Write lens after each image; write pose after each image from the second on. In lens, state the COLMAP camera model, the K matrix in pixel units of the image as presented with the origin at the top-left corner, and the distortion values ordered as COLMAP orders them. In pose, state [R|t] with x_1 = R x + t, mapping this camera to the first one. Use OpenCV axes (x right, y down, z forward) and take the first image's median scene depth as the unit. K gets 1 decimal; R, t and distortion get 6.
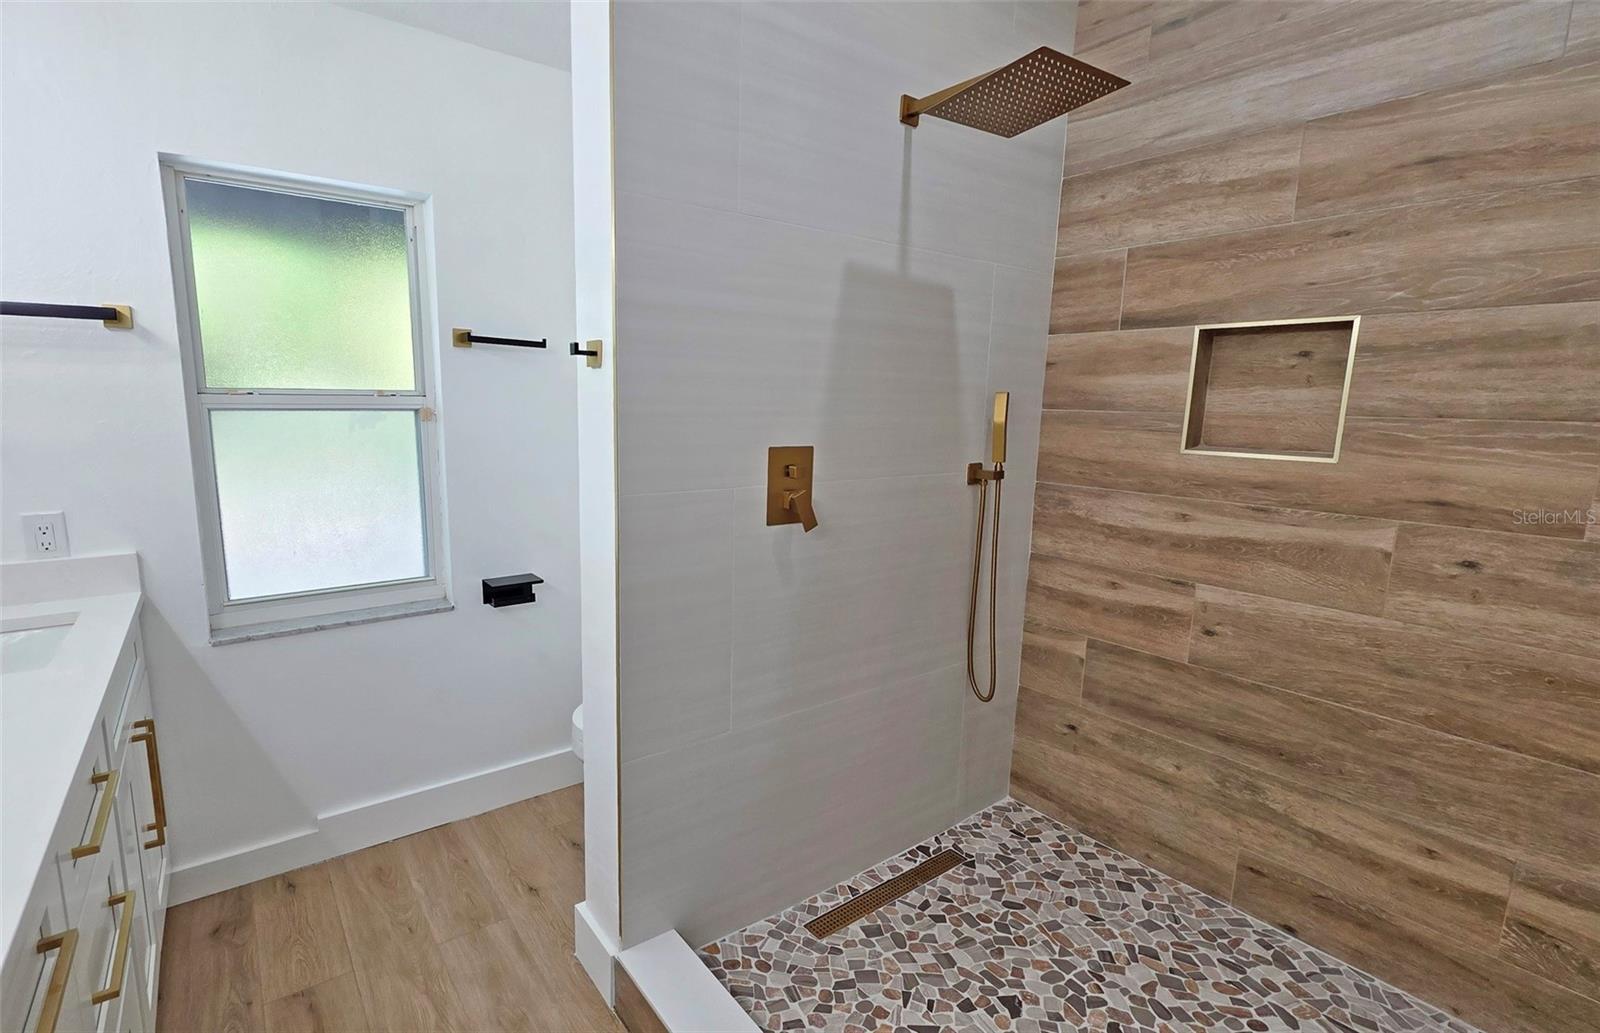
lens RADIAL K [[720.7, 0, 728.8], [0, 720.7, 520.7], [0, 0, 1]] dist [0.000289, 0.000009]
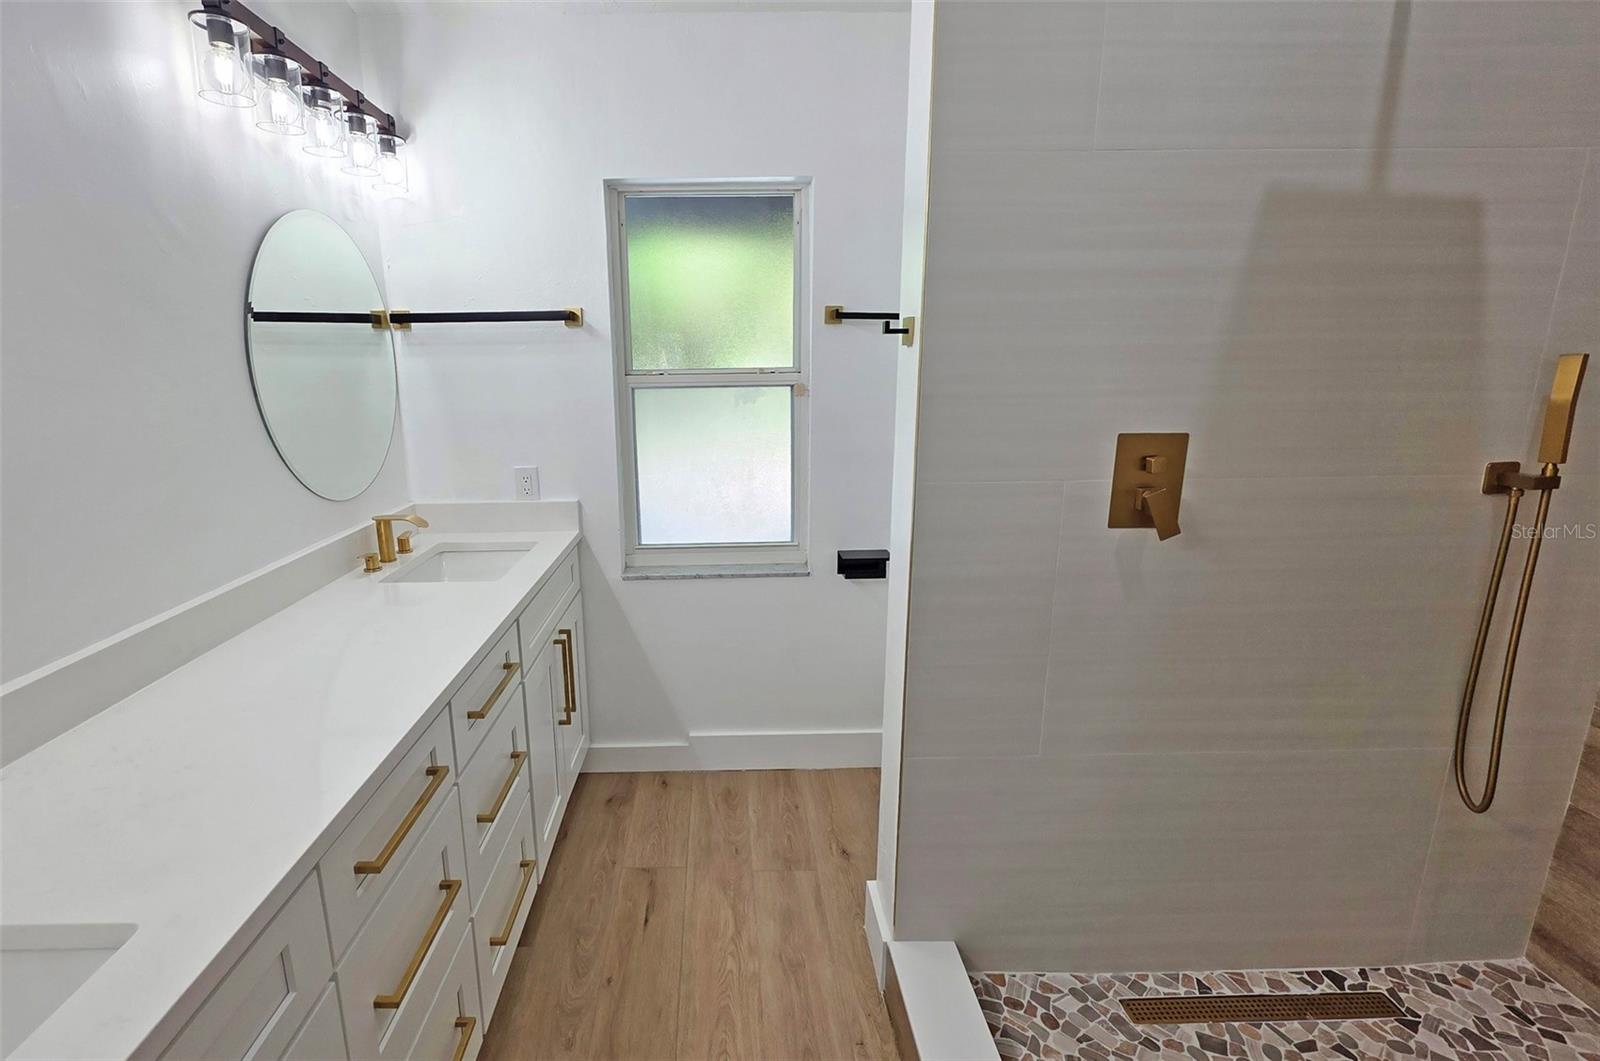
lens RADIAL K [[741.0, 0, 745.8], [0, 741.0, 534.0], [0, 0, 1]] dist [0.000345, 0.000395]
pose [[0.834874, 0.101917, -0.540923, 0.145427], [-0.068751, 0.994321, 0.081232, -0.023301], [0.546130, -0.030630, 0.837140, 0.043316]]
